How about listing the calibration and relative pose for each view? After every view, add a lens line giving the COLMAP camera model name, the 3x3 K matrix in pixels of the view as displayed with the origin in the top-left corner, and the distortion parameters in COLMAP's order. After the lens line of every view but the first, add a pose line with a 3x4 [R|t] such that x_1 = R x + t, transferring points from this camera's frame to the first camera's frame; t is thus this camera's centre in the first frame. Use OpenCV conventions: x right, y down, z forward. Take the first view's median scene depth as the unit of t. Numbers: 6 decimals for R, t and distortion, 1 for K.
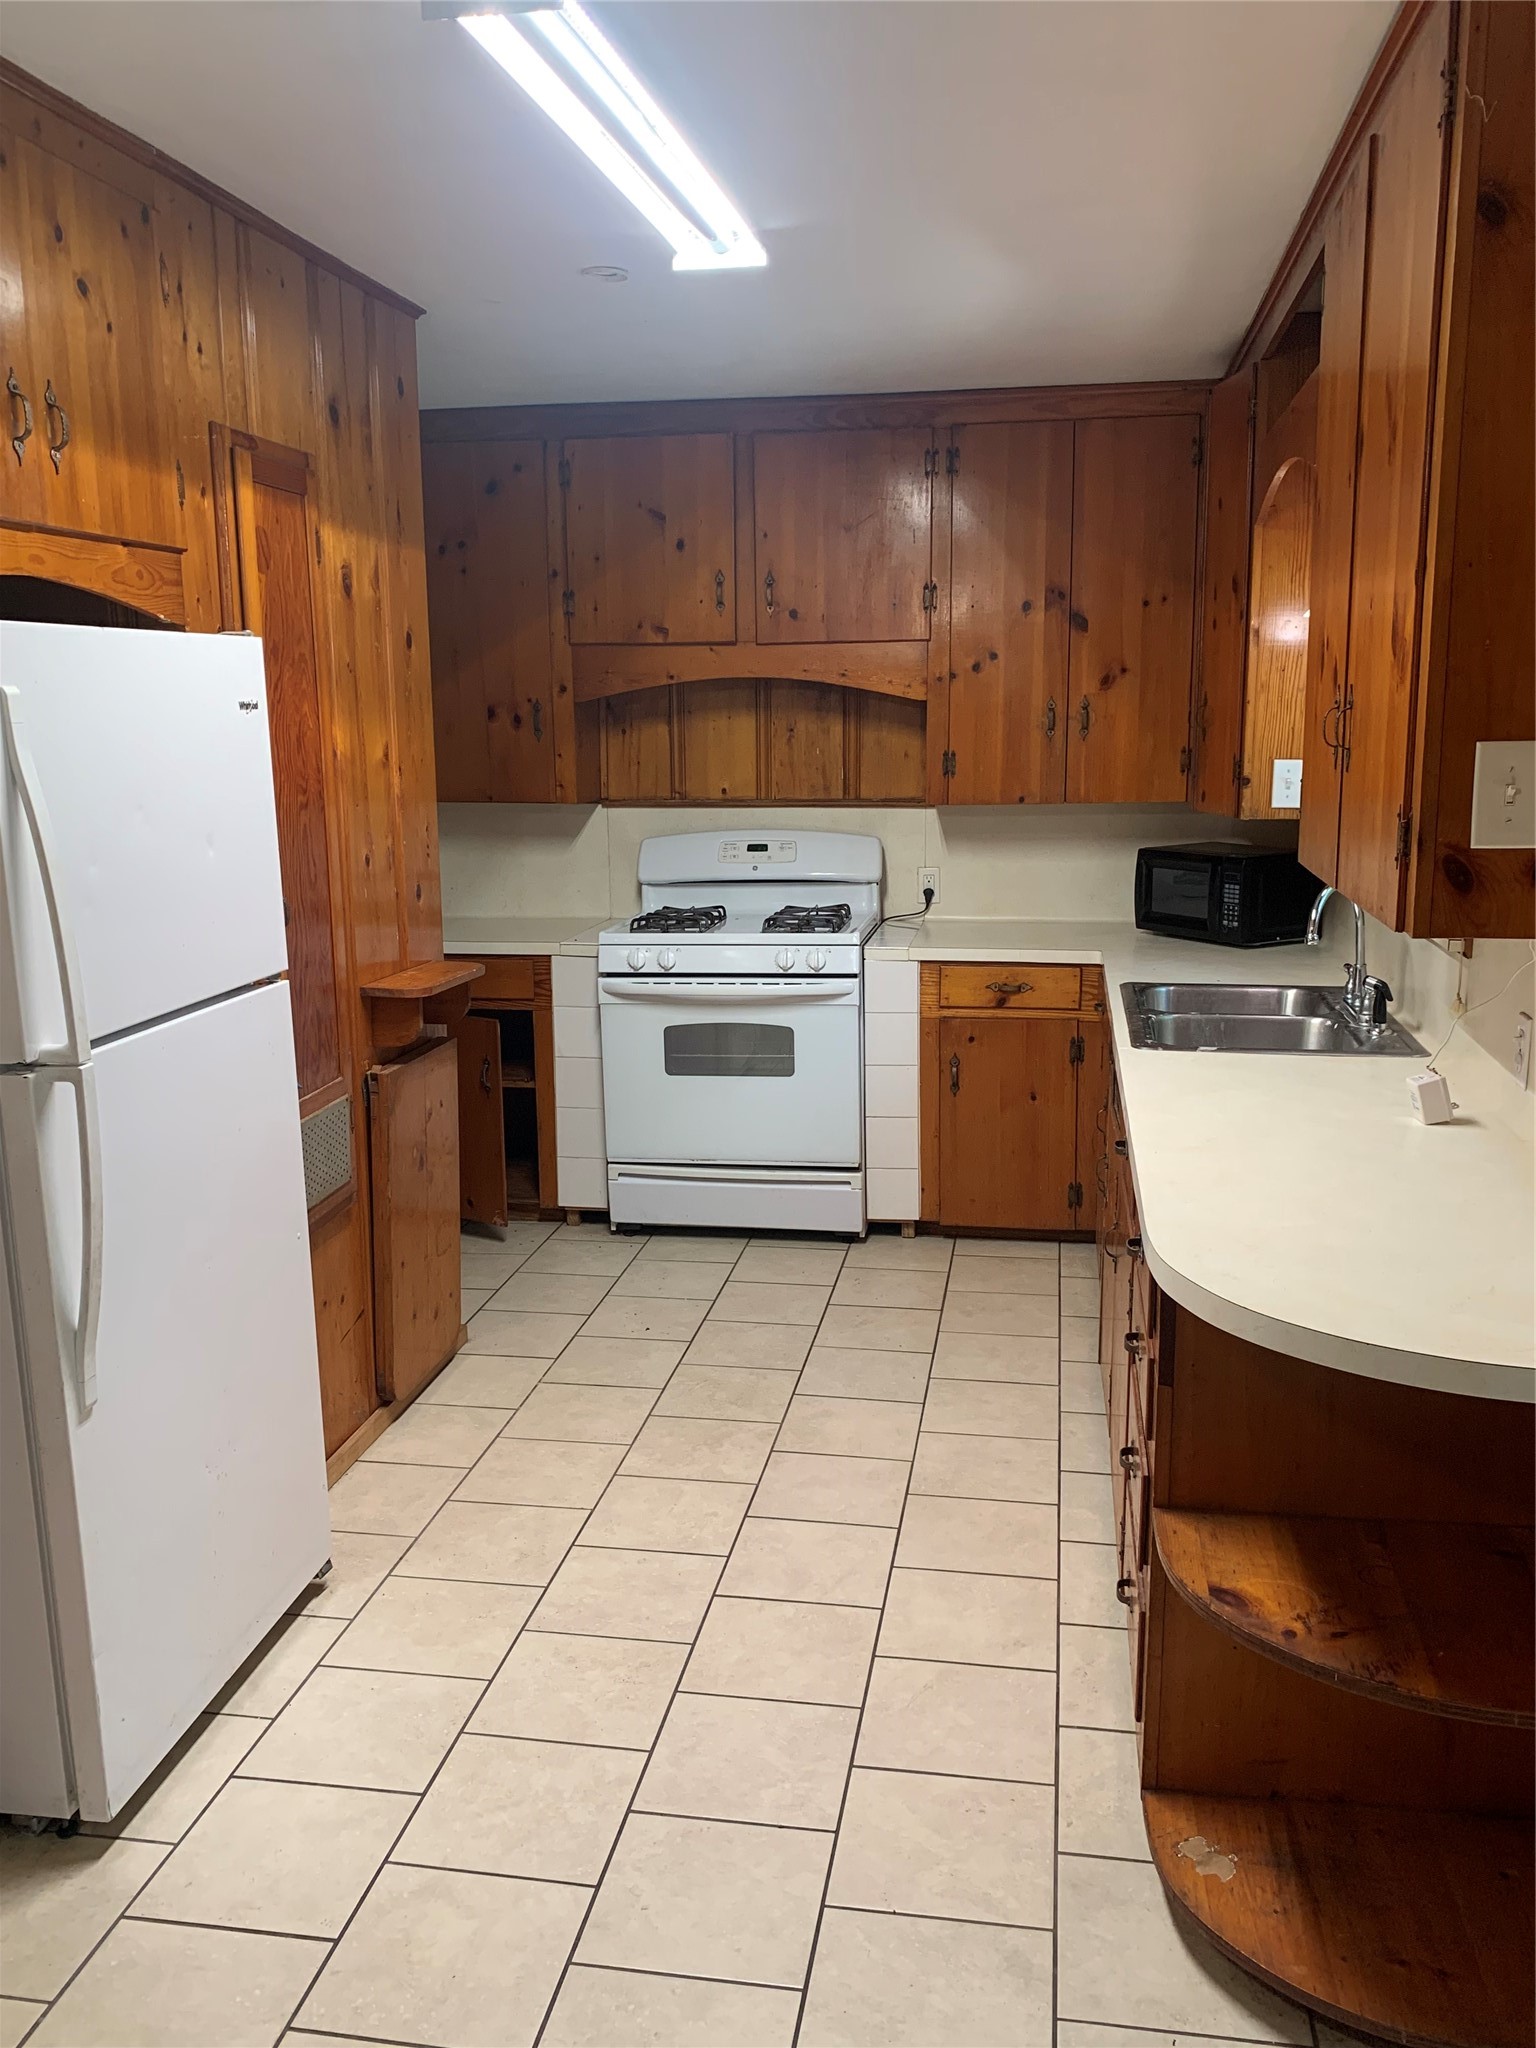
lens RADIAL K [[1711.4, 0, 766.4], [0, 1711.4, 1041.1], [0, 0, 1]] dist [0.038897, -0.061737]
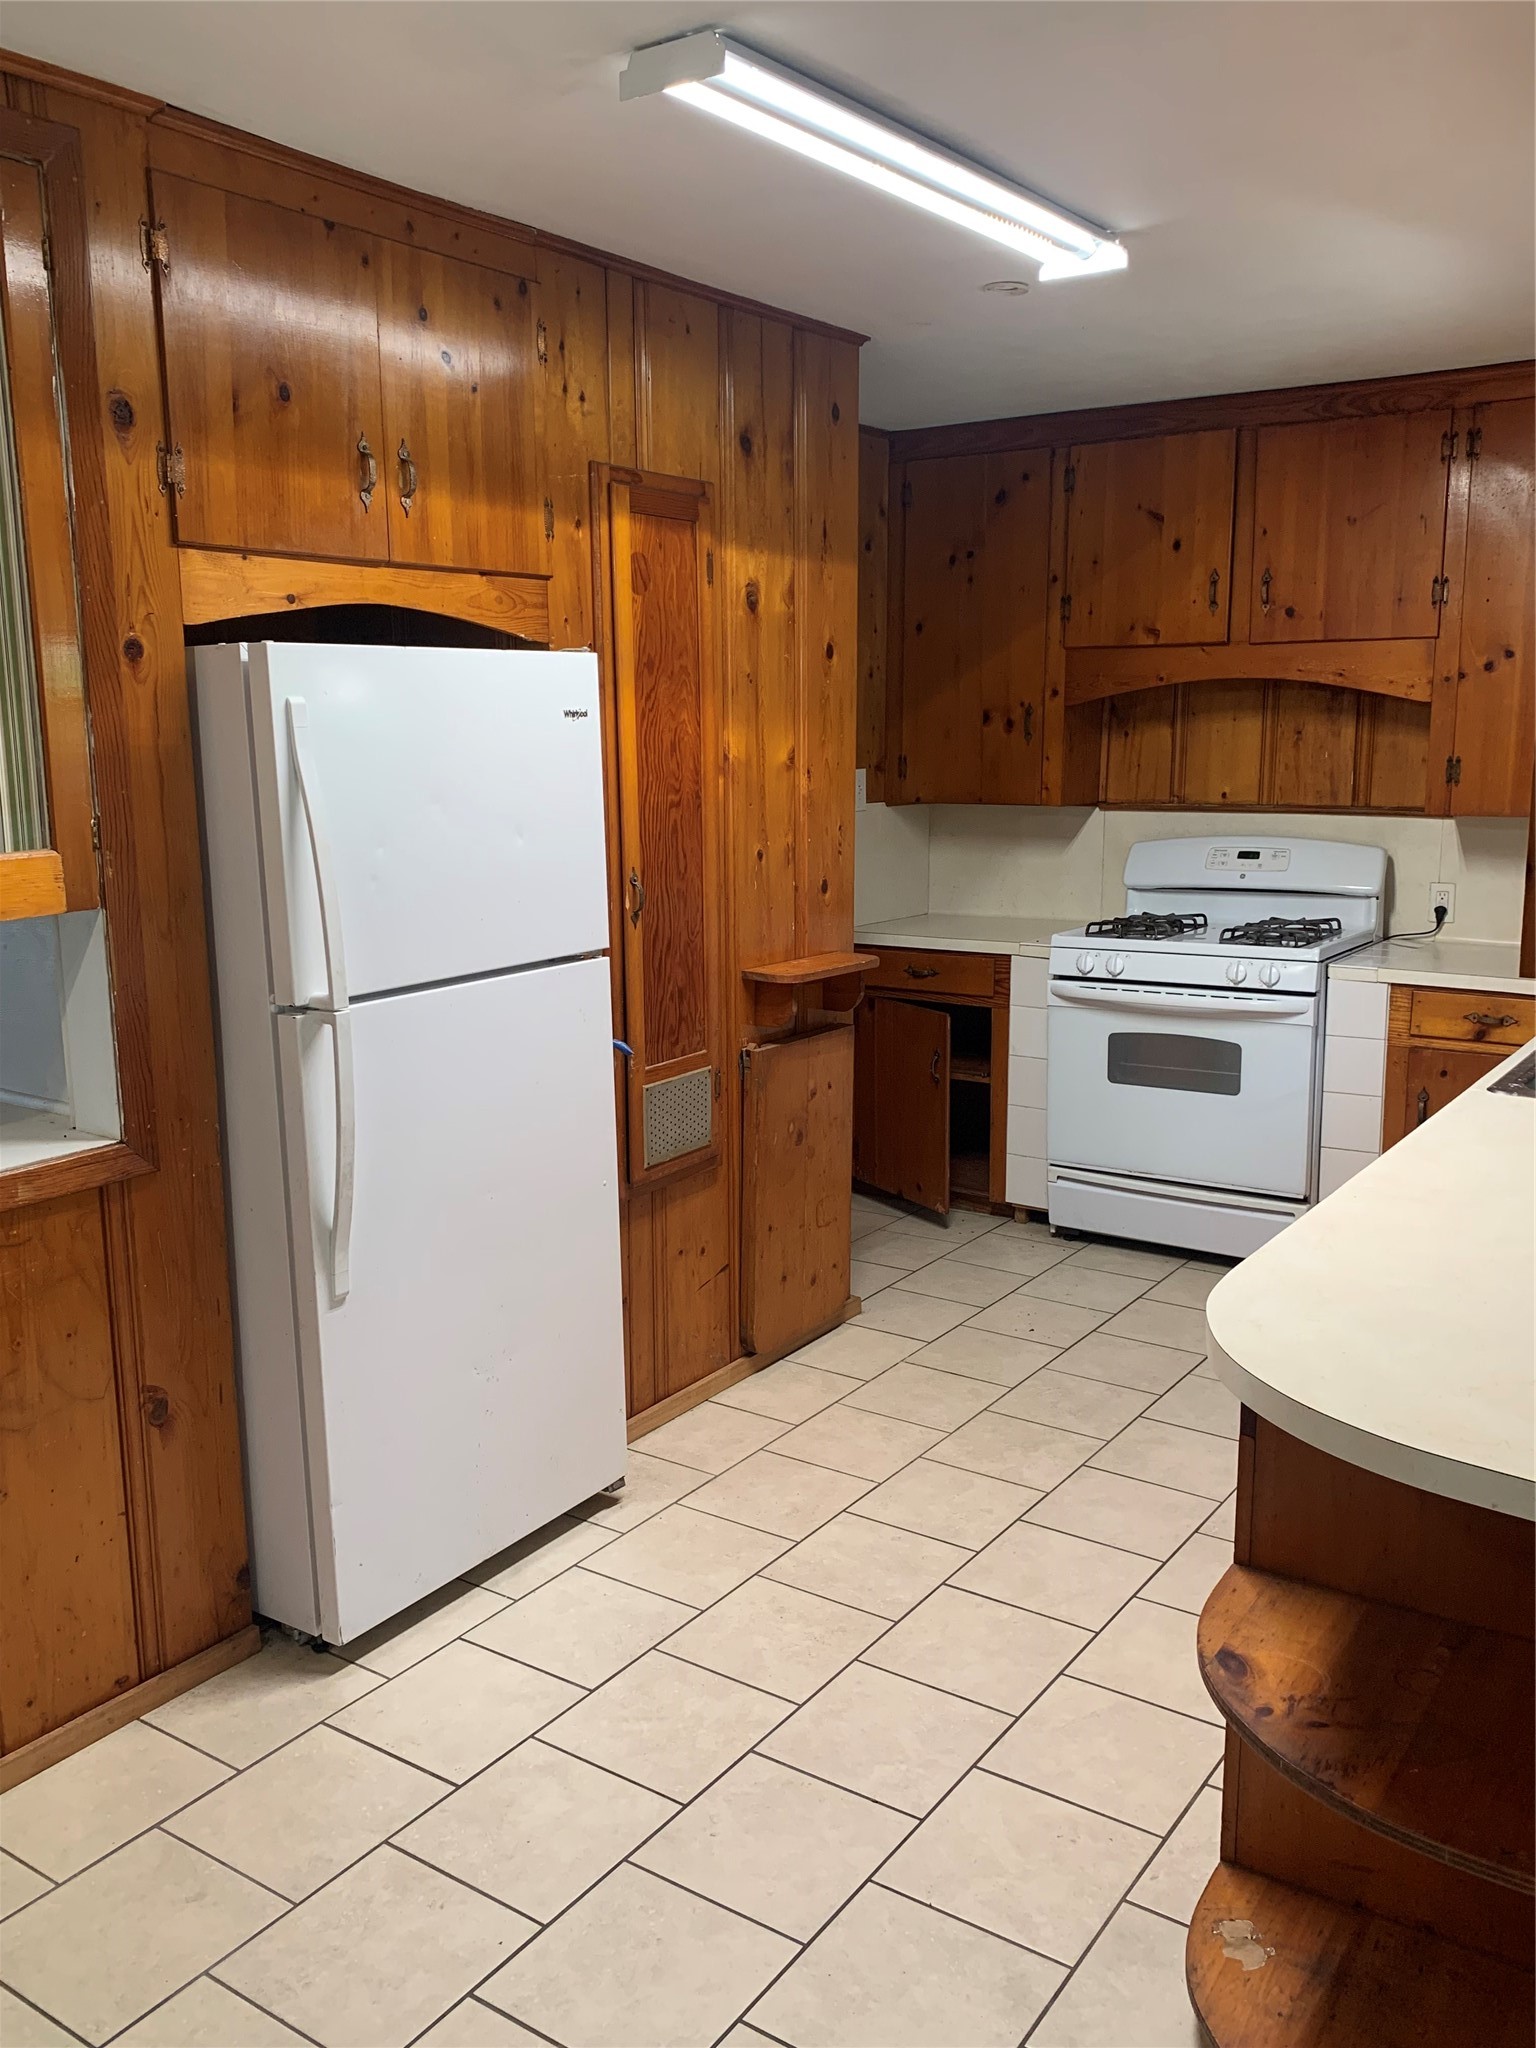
lens RADIAL K [[1711.4, 0, 759.4], [0, 1711.4, 1039.7], [0, 0, 1]] dist [0.038897, -0.061737]
pose [[0.905614, 0.080407, -0.416412, 0.234115], [-0.080941, 0.996584, 0.016404, -0.006110], [0.416308, 0.018849, 0.909028, 0.018648]]
